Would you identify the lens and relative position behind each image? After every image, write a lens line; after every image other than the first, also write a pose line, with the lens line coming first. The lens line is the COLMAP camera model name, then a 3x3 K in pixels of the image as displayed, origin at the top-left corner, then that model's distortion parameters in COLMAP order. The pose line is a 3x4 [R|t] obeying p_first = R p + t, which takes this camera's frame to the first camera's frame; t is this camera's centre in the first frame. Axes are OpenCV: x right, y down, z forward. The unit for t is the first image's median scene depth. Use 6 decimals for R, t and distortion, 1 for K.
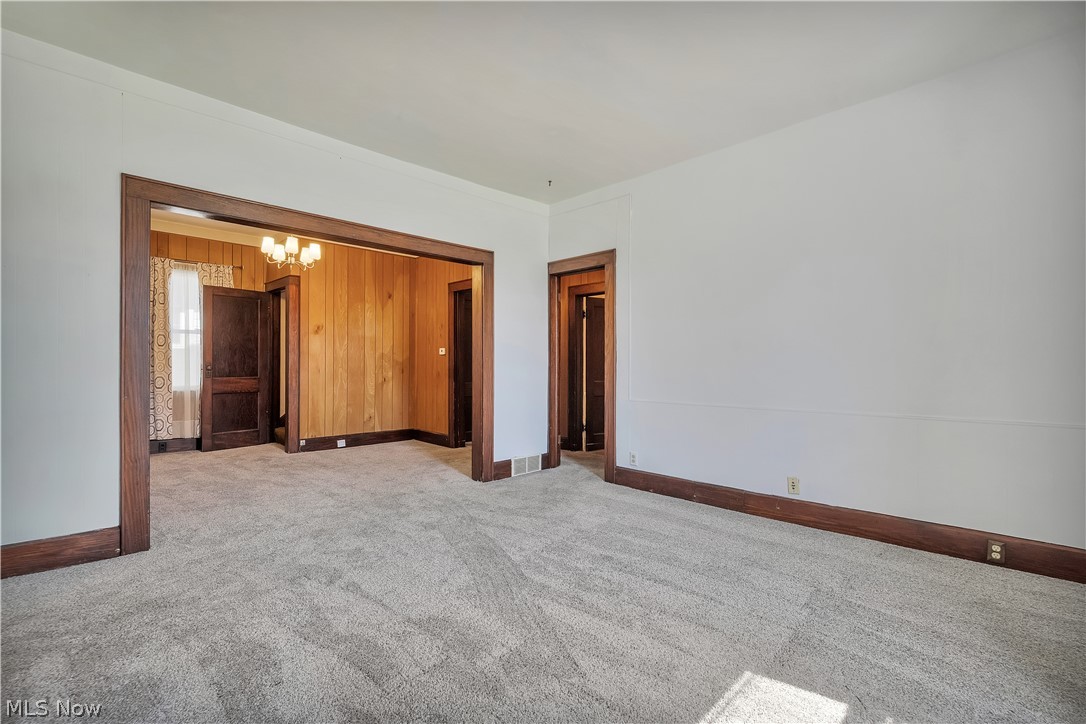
lens RADIAL K [[481.4, 0, 543.2], [0, 481.4, 367.8], [0, 0, 1]] dist [-0.004299, 0.000902]
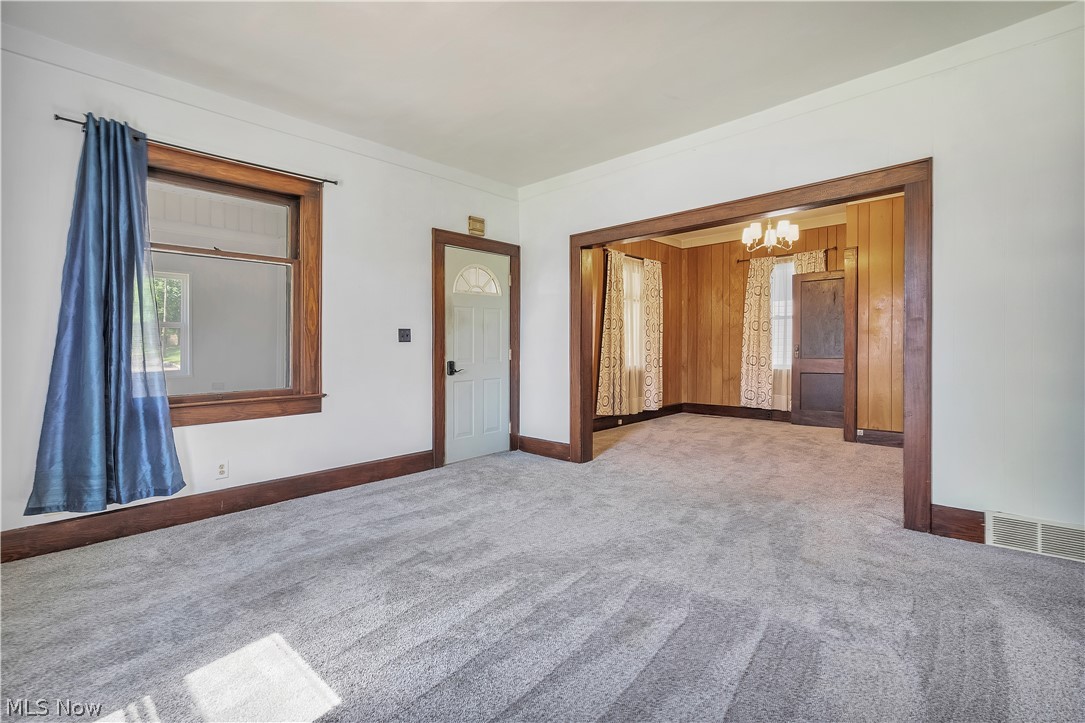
lens RADIAL K [[481.0, 0, 542.5], [0, 481.0, 355.5], [0, 0, 1]] dist [-0.004299, 0.000902]
pose [[0.061562, 0.010839, -0.998044, 0.348821], [0.007120, 0.999911, 0.011299, -0.001736], [0.998078, -0.007802, 0.061479, 0.347294]]
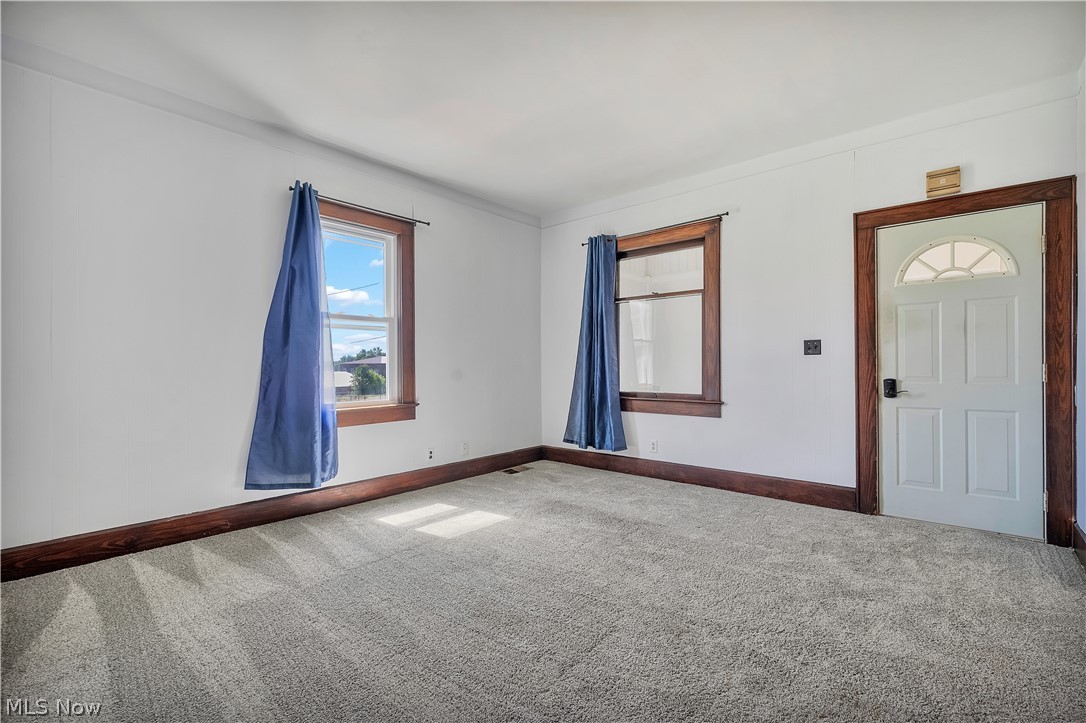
lens RADIAL K [[481.4, 0, 544.5], [0, 481.4, 354.7], [0, 0, 1]] dist [-0.004299, 0.000902]
pose [[-0.994622, -0.001745, -0.103558, 0.072903], [0.000135, 0.999835, -0.018148, -0.003458], [0.103573, -0.018064, -0.994458, 0.738051]]
